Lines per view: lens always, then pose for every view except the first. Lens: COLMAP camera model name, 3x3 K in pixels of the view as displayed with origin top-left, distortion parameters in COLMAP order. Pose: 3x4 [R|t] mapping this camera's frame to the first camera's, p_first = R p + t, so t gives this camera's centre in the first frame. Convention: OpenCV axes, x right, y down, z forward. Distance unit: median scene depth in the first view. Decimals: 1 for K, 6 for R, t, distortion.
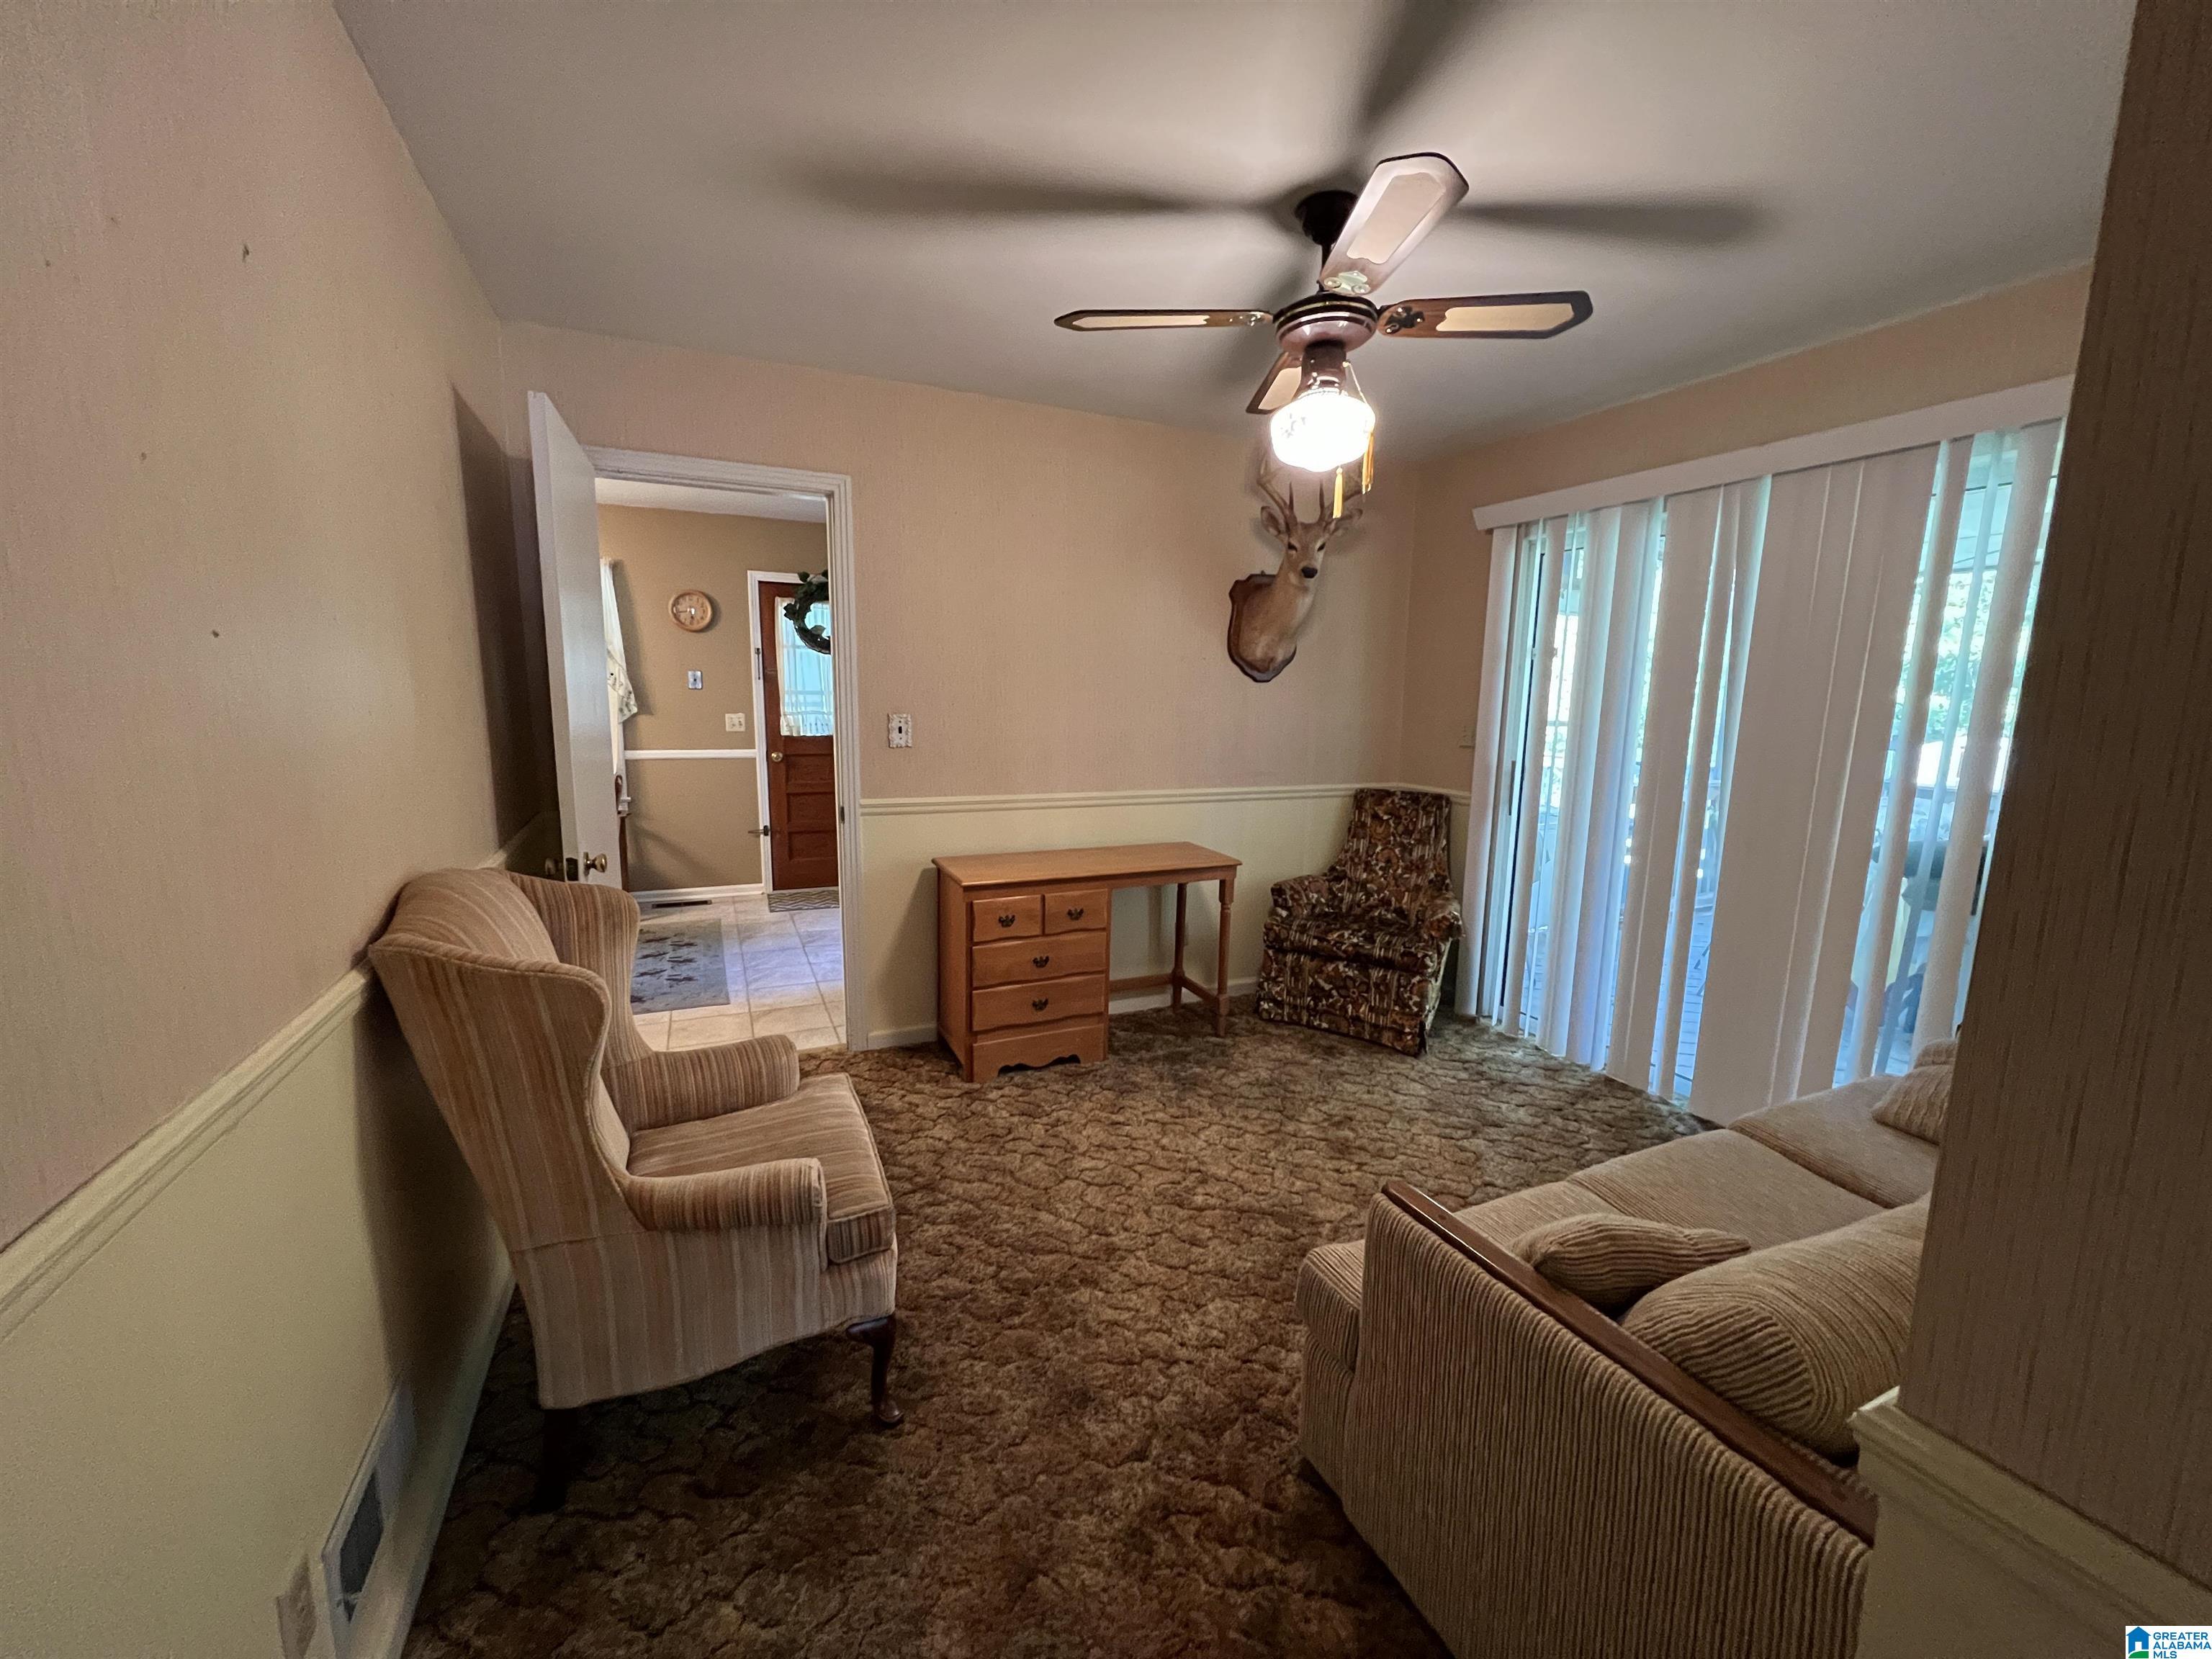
lens RADIAL K [[886.8, 0, 1096.1], [0, 886.8, 821.7], [0, 0, 1]] dist [-0.002604, 0.000629]
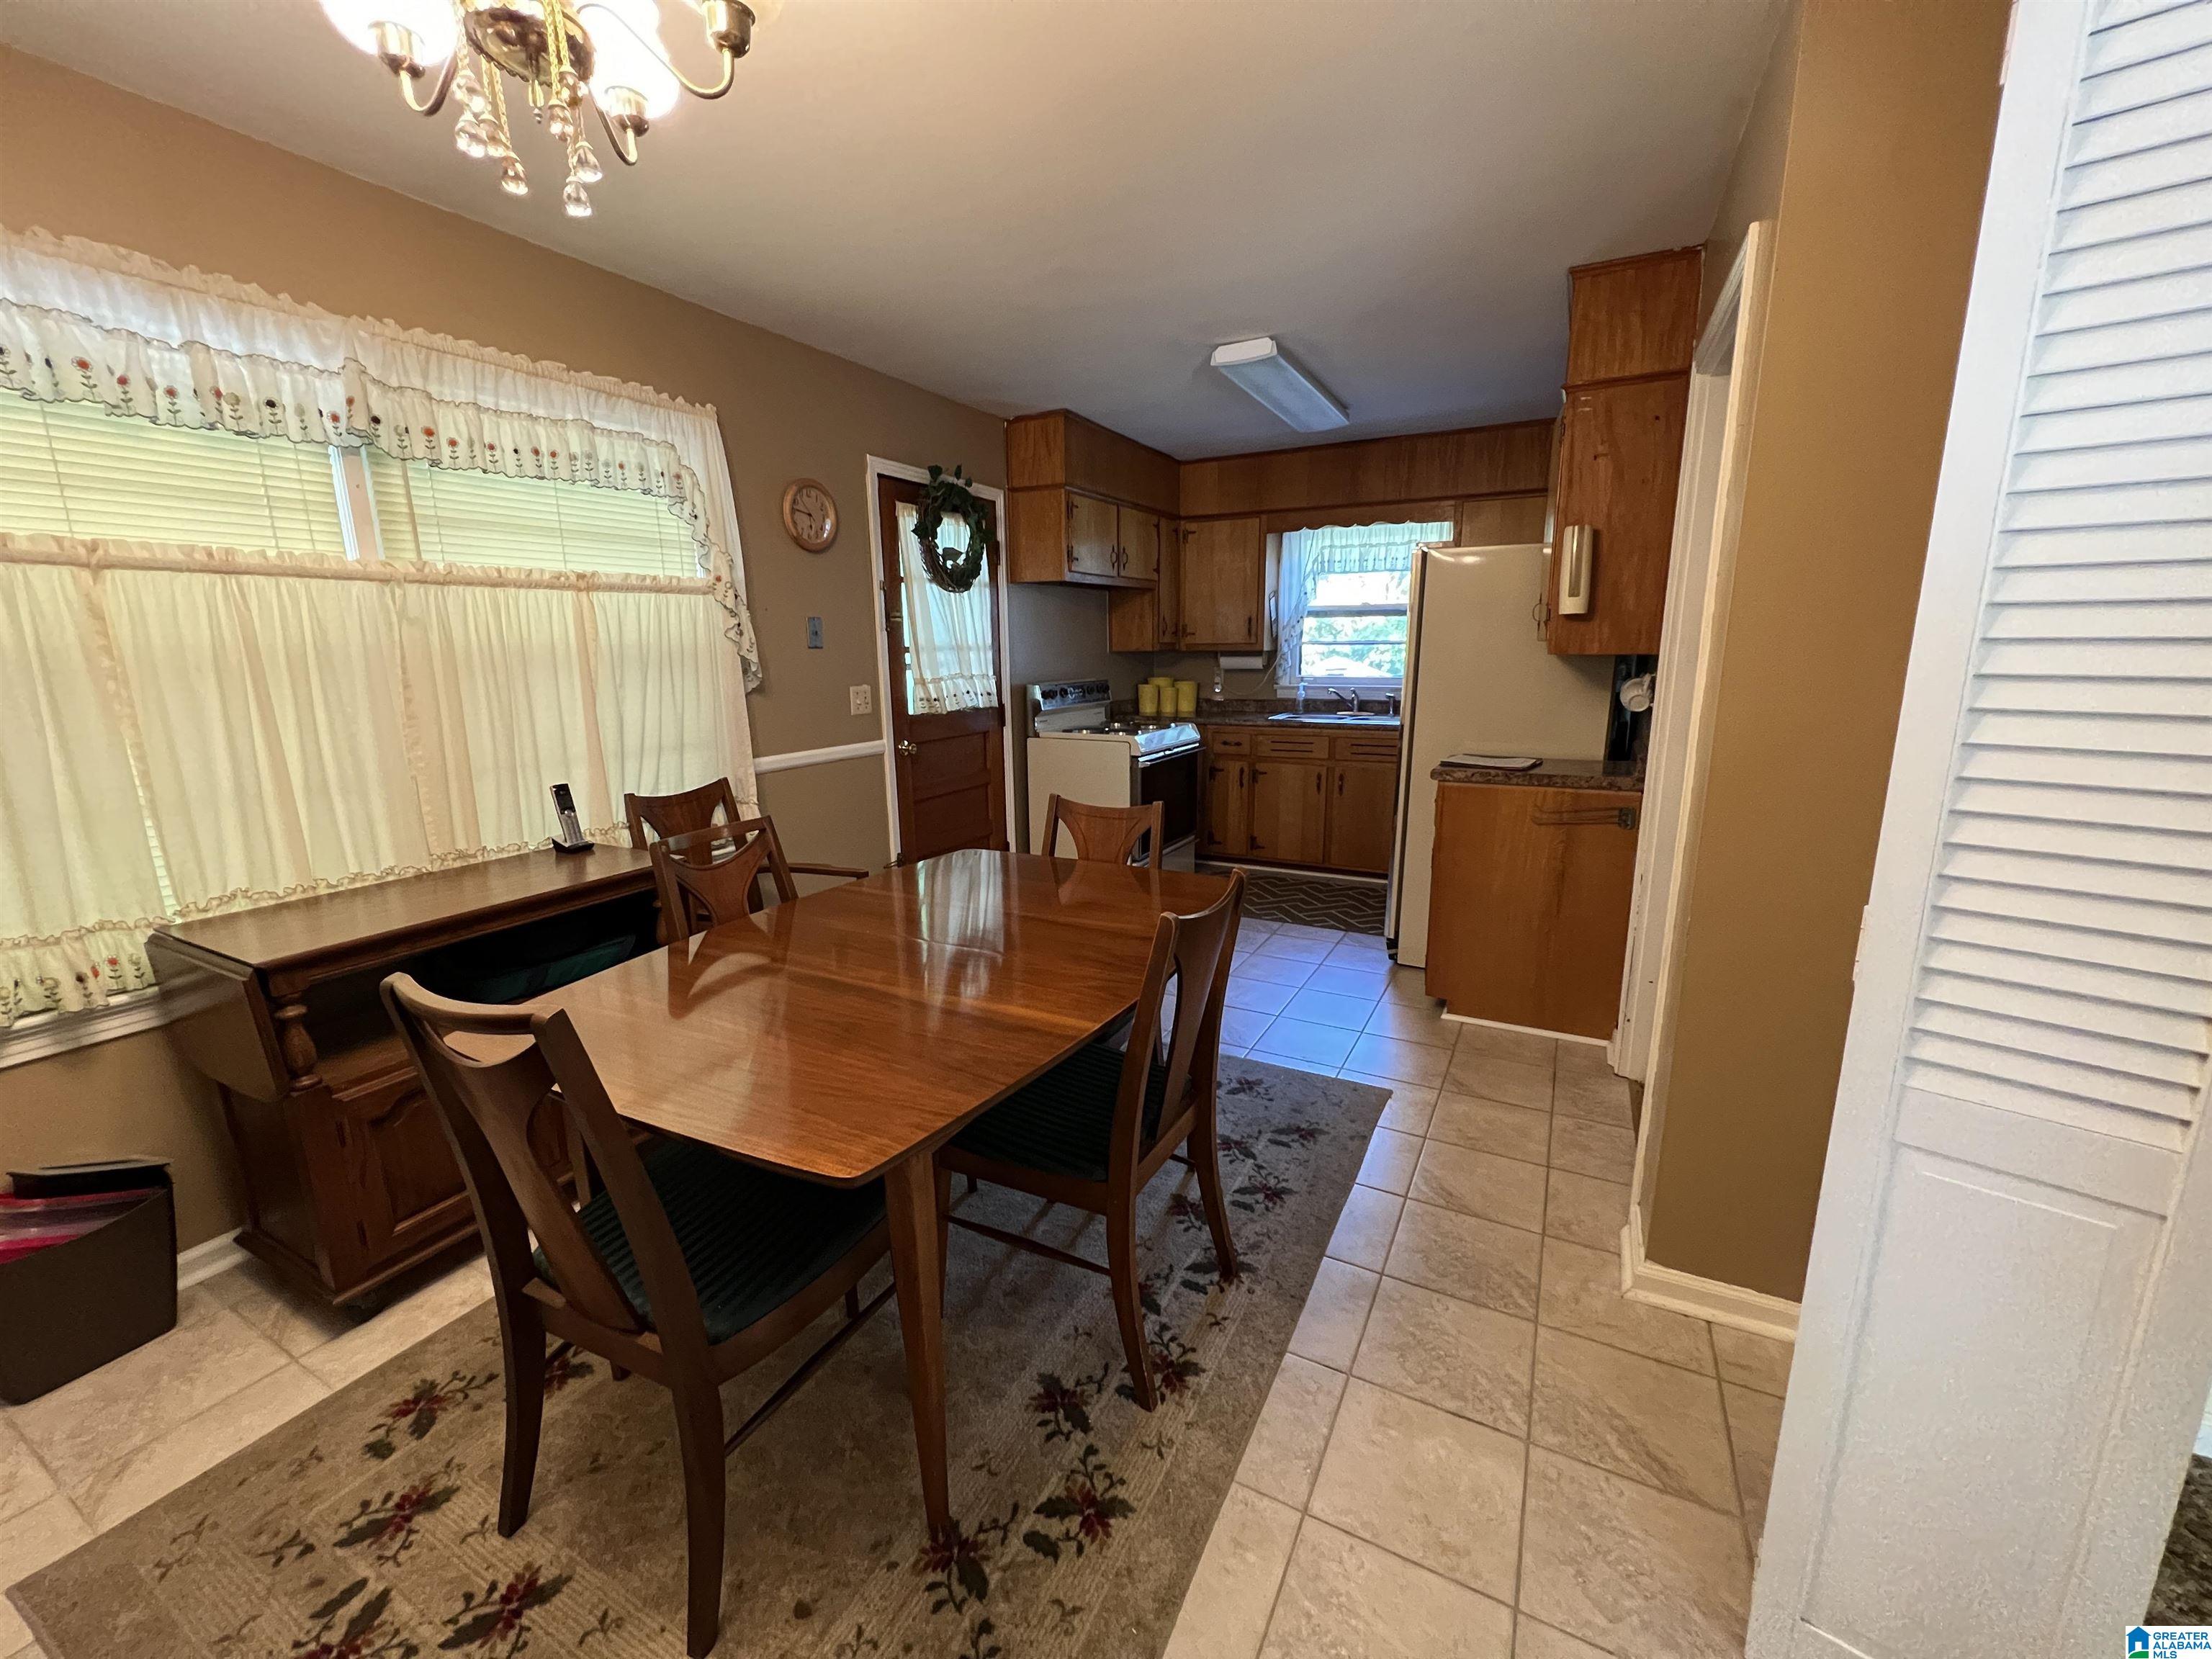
lens RADIAL K [[886.8, 0, 1099.5], [0, 886.8, 815.8], [0, 0, 1]] dist [-0.002604, 0.000629]
pose [[0.787271, -0.145666, 0.599154, -0.792021], [0.115424, 0.989333, 0.088863, -0.079601], [-0.605708, -0.000803, 0.795687, 0.471516]]
